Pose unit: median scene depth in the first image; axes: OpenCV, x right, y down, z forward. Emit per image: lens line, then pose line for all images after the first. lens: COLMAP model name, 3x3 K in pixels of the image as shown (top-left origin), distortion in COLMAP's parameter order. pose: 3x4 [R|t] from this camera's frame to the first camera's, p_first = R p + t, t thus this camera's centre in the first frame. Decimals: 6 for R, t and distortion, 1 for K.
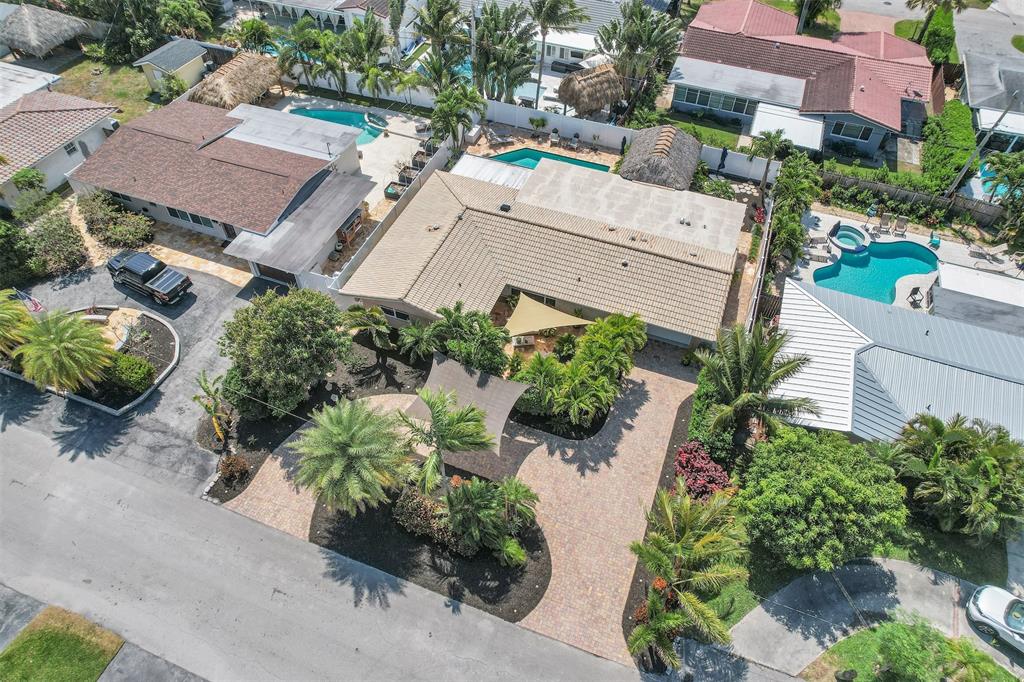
lens RADIAL K [[662.9, 0, 512.0], [0, 662.9, 341.0], [0, 0, 1]] dist [-0.084126, 0.080187]
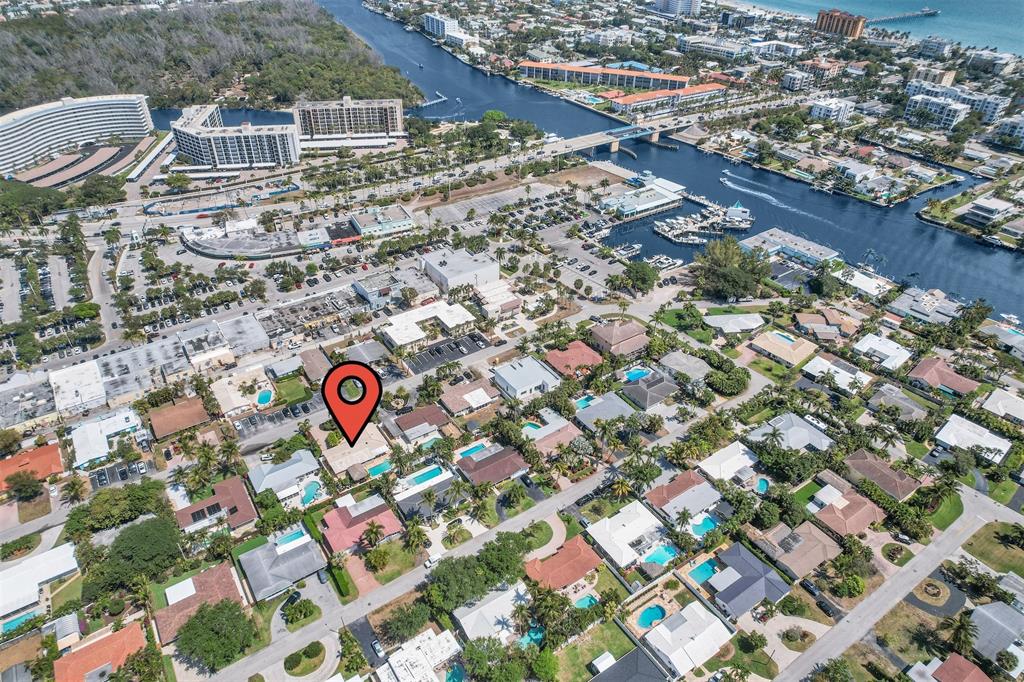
lens RADIAL K [[662.9, 0, 512.0], [0, 662.9, 341.0], [0, 0, 1]] dist [-0.084126, 0.080187]
pose [[-0.573155, 0.461442, -0.677175, 2.647353], [-0.629369, 0.281328, 0.724395, -5.233363], [0.524774, 0.841384, 0.129173, 0.218150]]
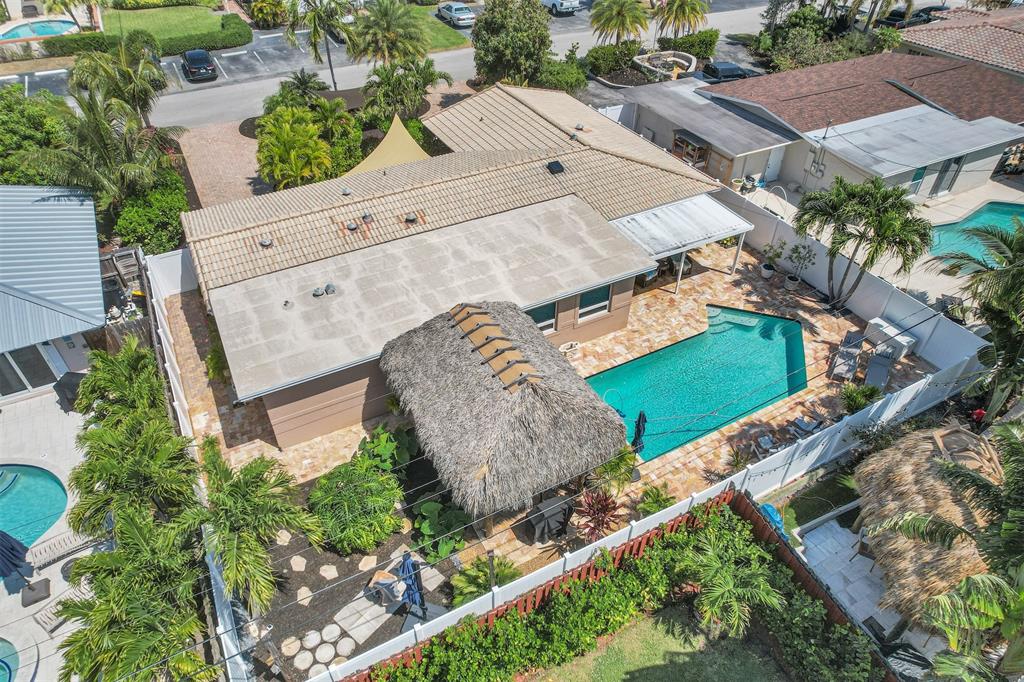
lens RADIAL K [[662.9, 0, 512.0], [0, 662.9, 341.0], [0, 0, 1]] dist [-0.084126, 0.080187]
pose [[-0.651199, 0.484314, -0.584278, 0.496820], [-0.573960, 0.189386, 0.796683, -0.683494], [0.496498, 0.854151, 0.154649, 1.044512]]
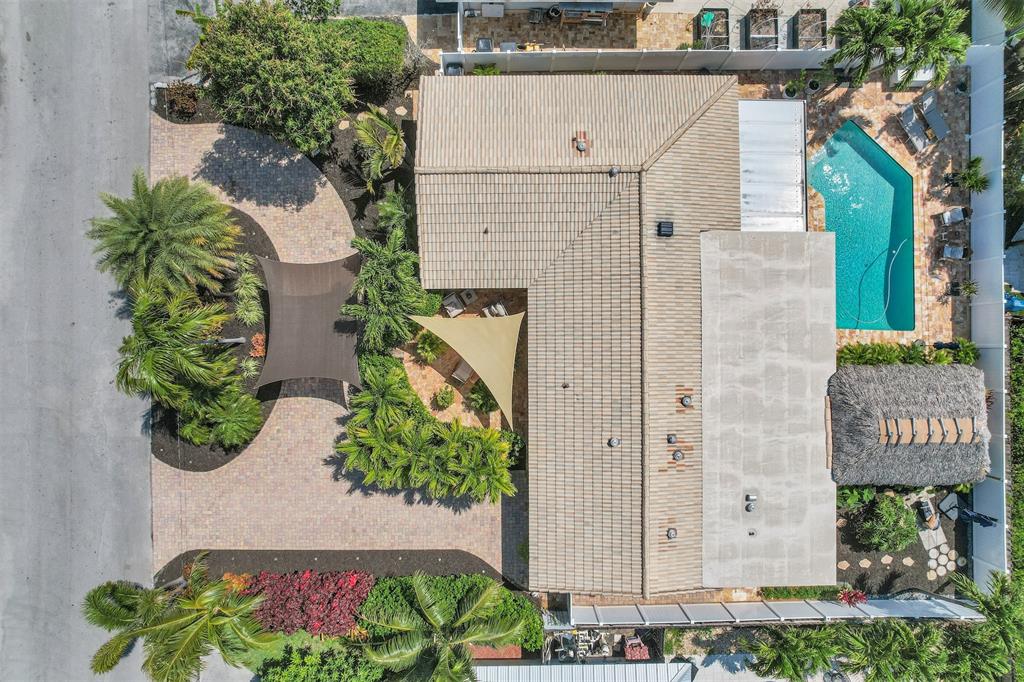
lens RADIAL K [[662.9, 0, 512.0], [0, 662.9, 341.0], [0, 0, 1]] dist [-0.084126, 0.080187]
pose [[0.367014, 0.930072, -0.016349, 0.045696], [-0.706101, 0.289989, 0.646009, -0.477937], [0.605576, -0.225550, 0.763155, 0.424612]]
